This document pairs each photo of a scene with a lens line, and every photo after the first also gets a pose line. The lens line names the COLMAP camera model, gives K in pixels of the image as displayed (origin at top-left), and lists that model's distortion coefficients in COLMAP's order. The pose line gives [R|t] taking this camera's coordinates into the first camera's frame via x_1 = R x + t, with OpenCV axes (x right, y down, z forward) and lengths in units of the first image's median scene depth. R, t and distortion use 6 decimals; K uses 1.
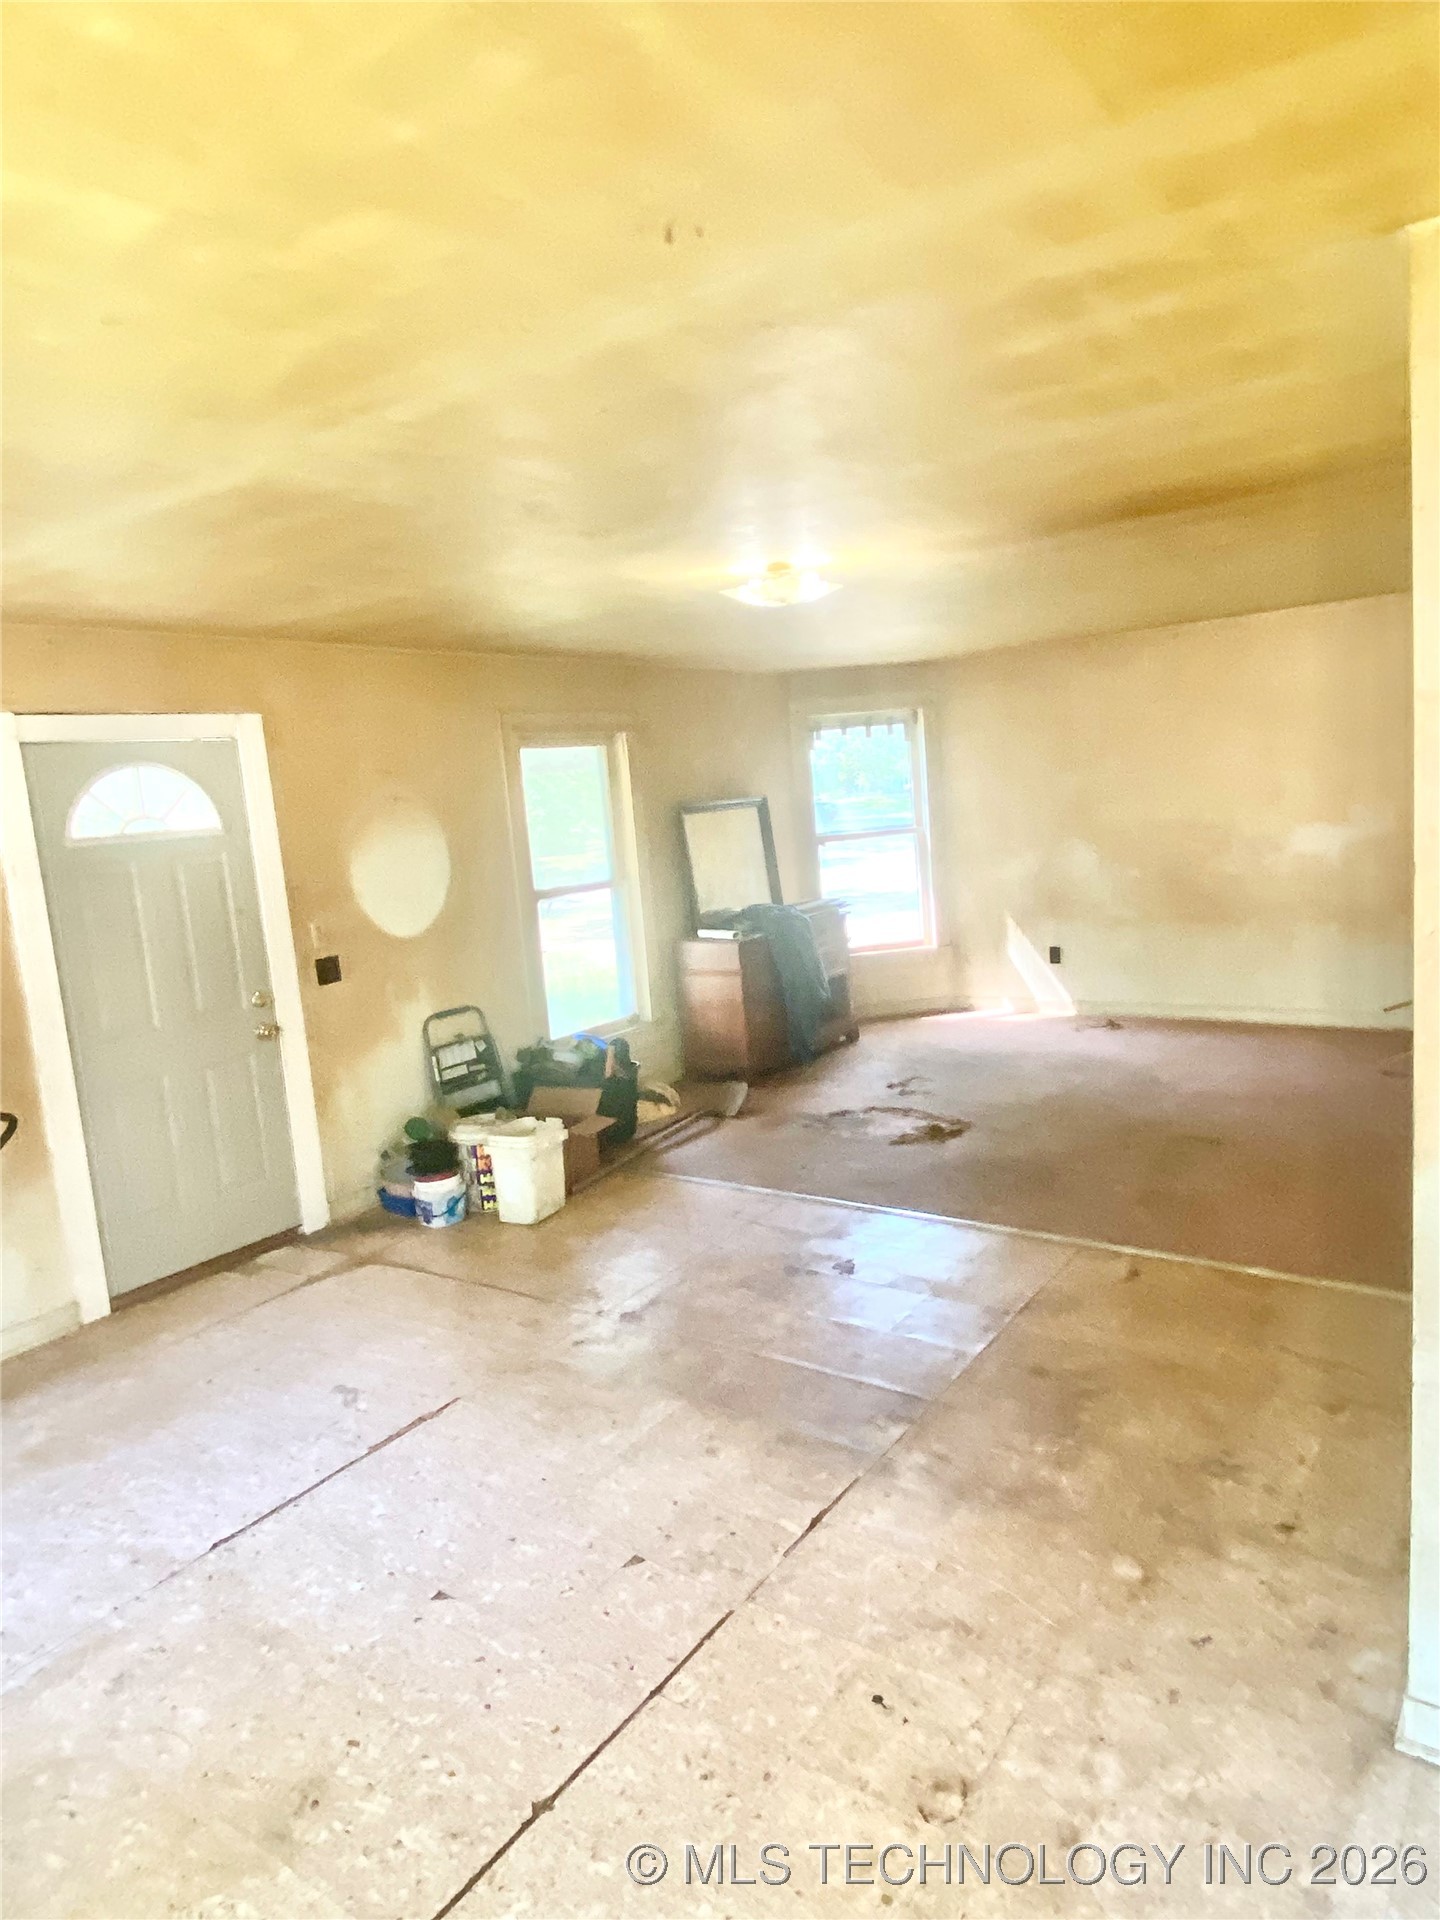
lens RADIAL K [[1199.8, 0, 719.2], [0, 1199.8, 962.9], [0, 0, 1]] dist [0.028454, -0.025118]
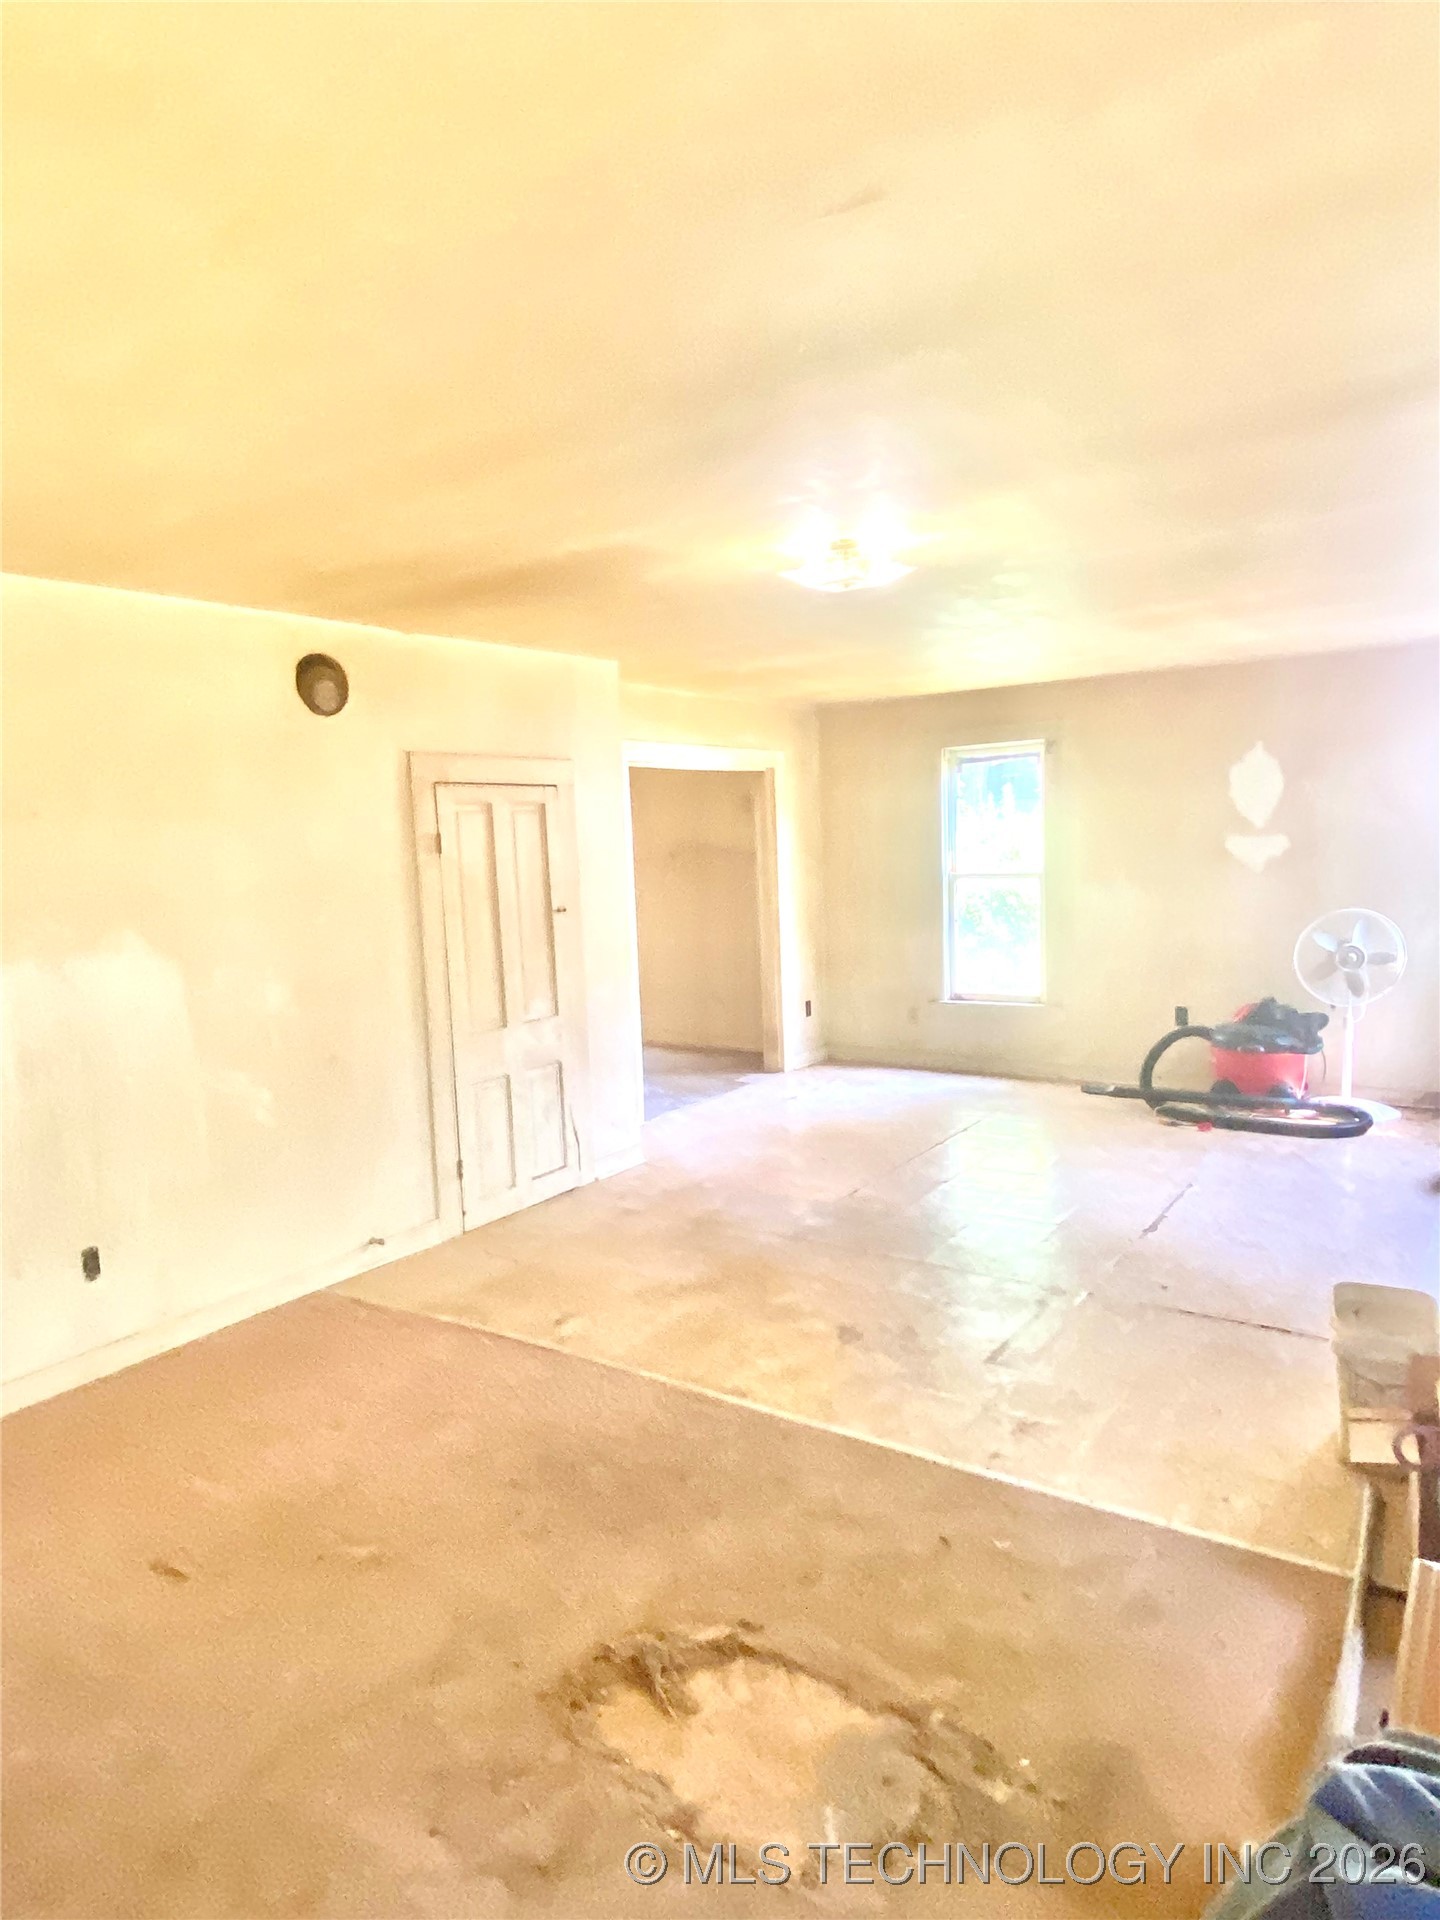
lens RADIAL K [[1199.8, 0, 727.7], [0, 1199.8, 958.9], [0, 0, 1]] dist [0.028454, -0.025118]
pose [[-0.993192, 0.114586, -0.020975, 0.237395], [0.105280, 0.960015, 0.259397, -0.337373], [0.049860, 0.255422, -0.965543, 2.325090]]
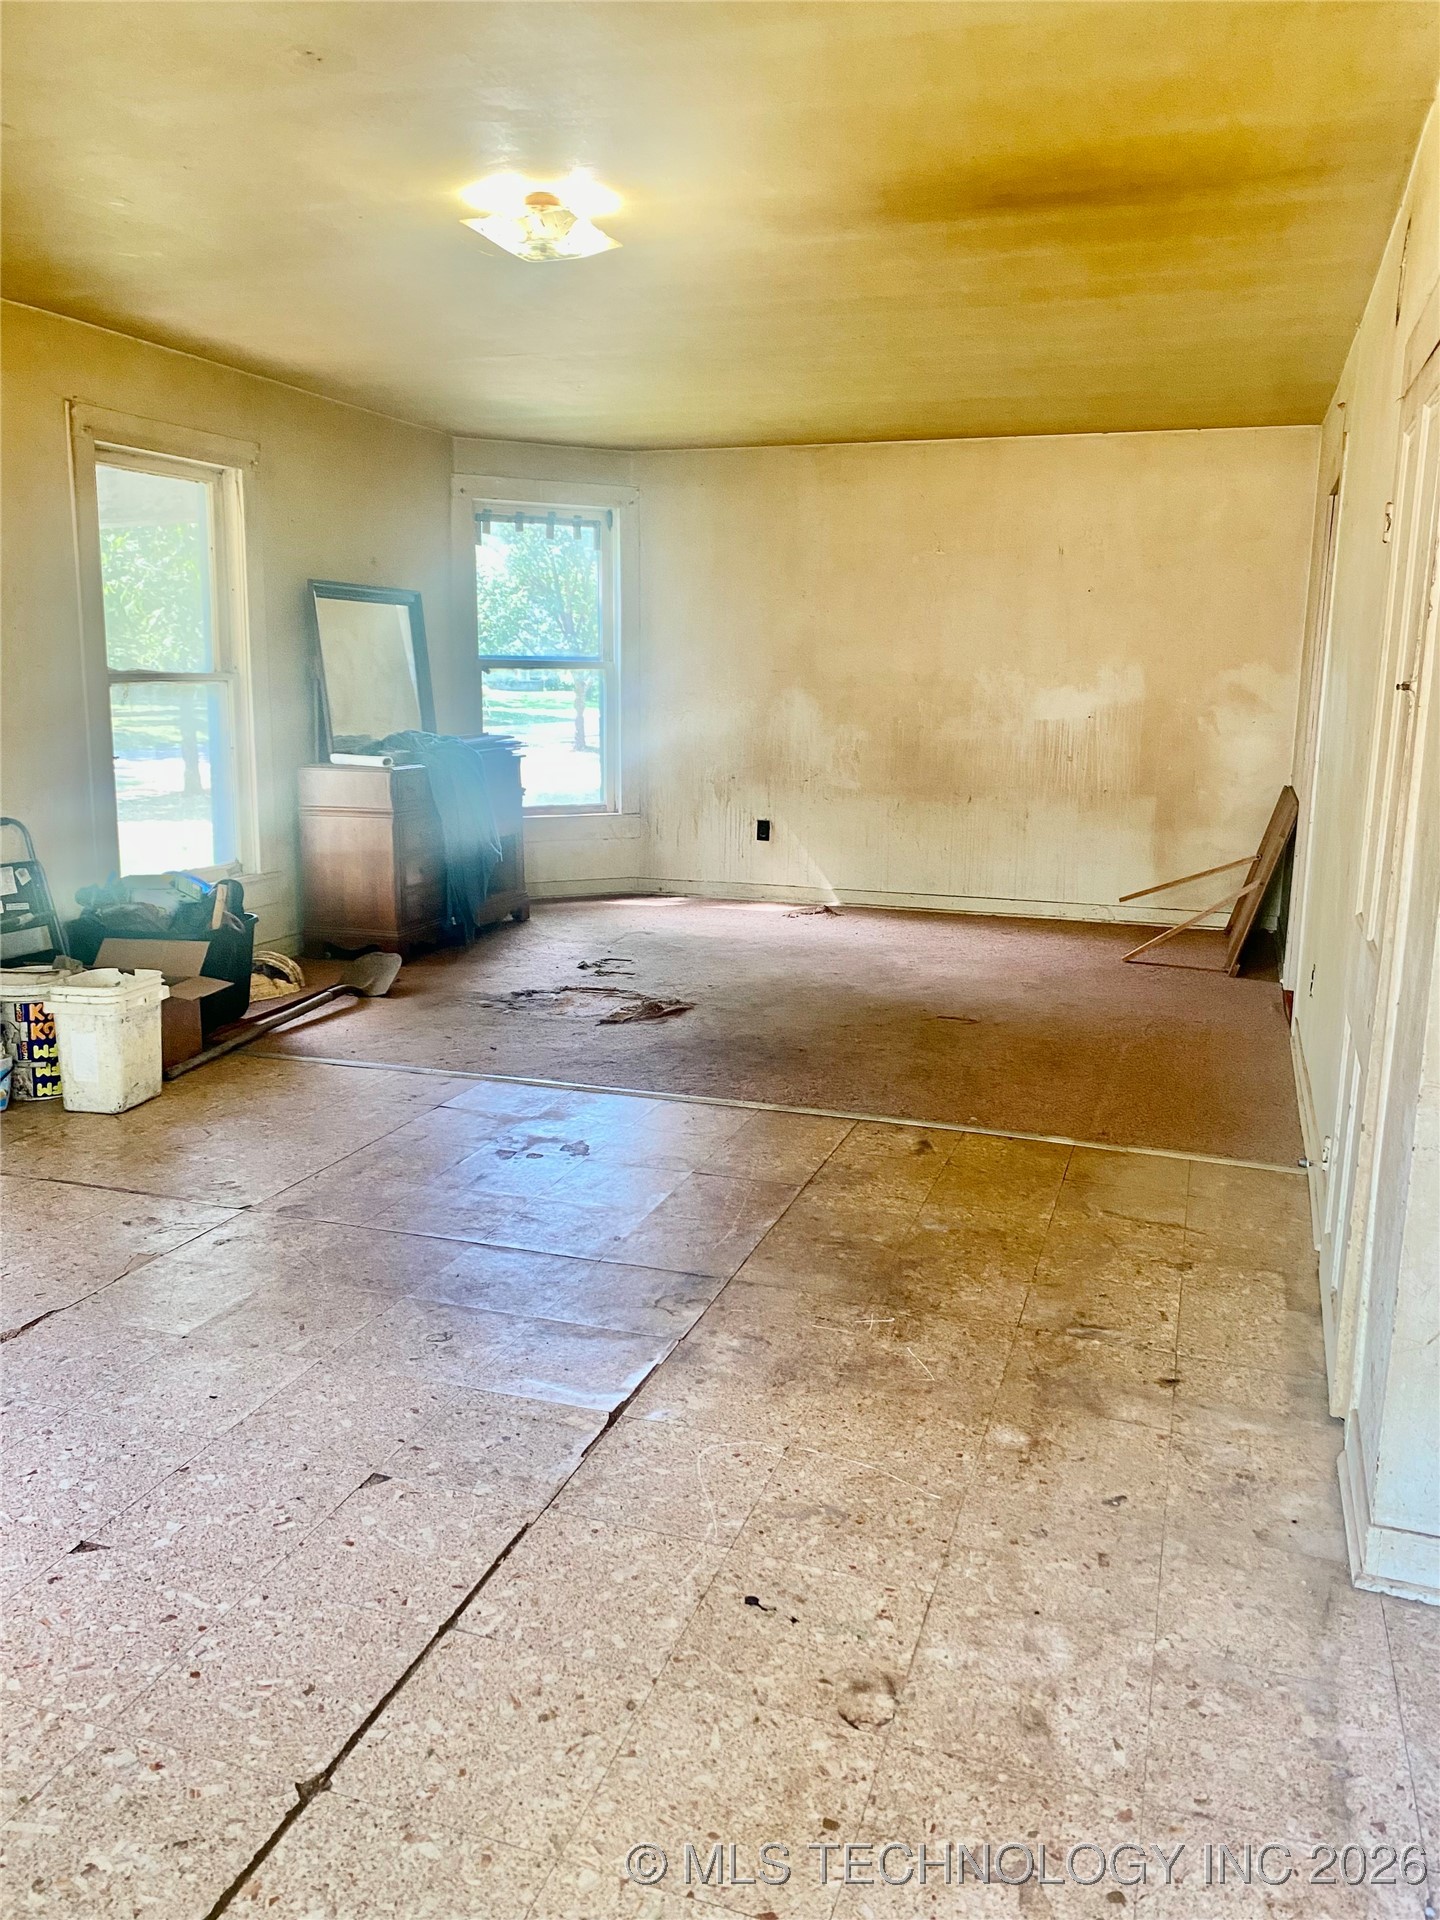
lens RADIAL K [[1467.8, 0, 719.9], [0, 1467.8, 952.8], [0, 0, 1]] dist [0.047649, -0.021427]
pose [[0.953396, 0.033611, 0.299844, -0.122021], [-0.043603, 0.998692, 0.026693, 0.126899], [-0.298555, -0.038523, 0.953615, 0.100315]]
